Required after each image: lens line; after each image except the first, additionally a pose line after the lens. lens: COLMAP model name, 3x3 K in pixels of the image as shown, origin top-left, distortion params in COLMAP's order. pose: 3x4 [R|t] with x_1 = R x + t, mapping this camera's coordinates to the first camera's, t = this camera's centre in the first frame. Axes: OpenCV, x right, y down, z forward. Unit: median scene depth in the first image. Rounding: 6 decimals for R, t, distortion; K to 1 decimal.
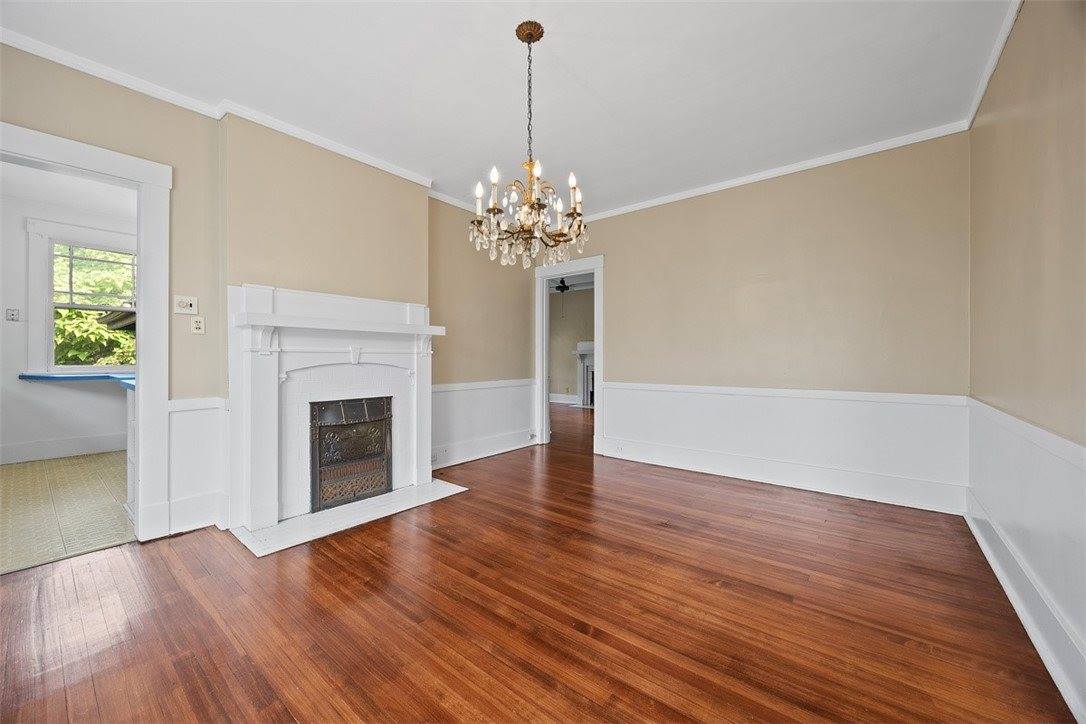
lens RADIAL K [[416.5, 0, 542.2], [0, 416.5, 354.6], [0, 0, 1]] dist [0.000484, 0.000017]
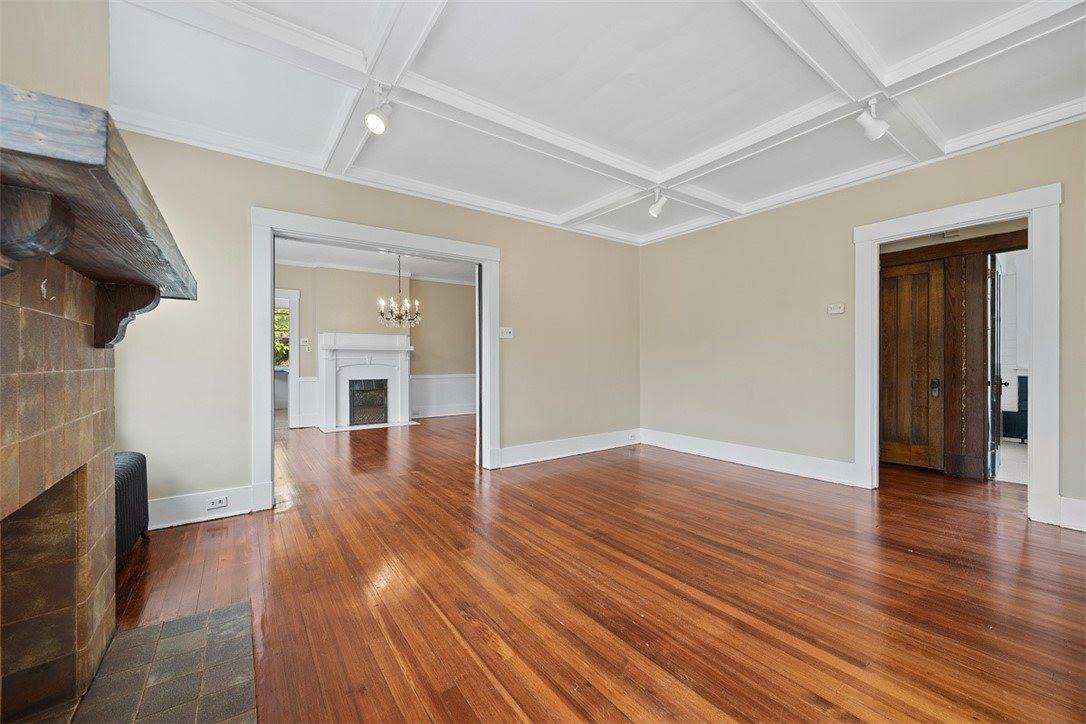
lens RADIAL K [[416.5, 0, 543.8], [0, 416.5, 365.4], [0, 0, 1]] dist [0.000484, 0.000017]
pose [[0.960573, 0.000547, -0.278028, 1.170914], [0.003570, 0.999891, 0.014303, -0.000415], [0.278006, -0.014731, 0.960467, -0.981912]]
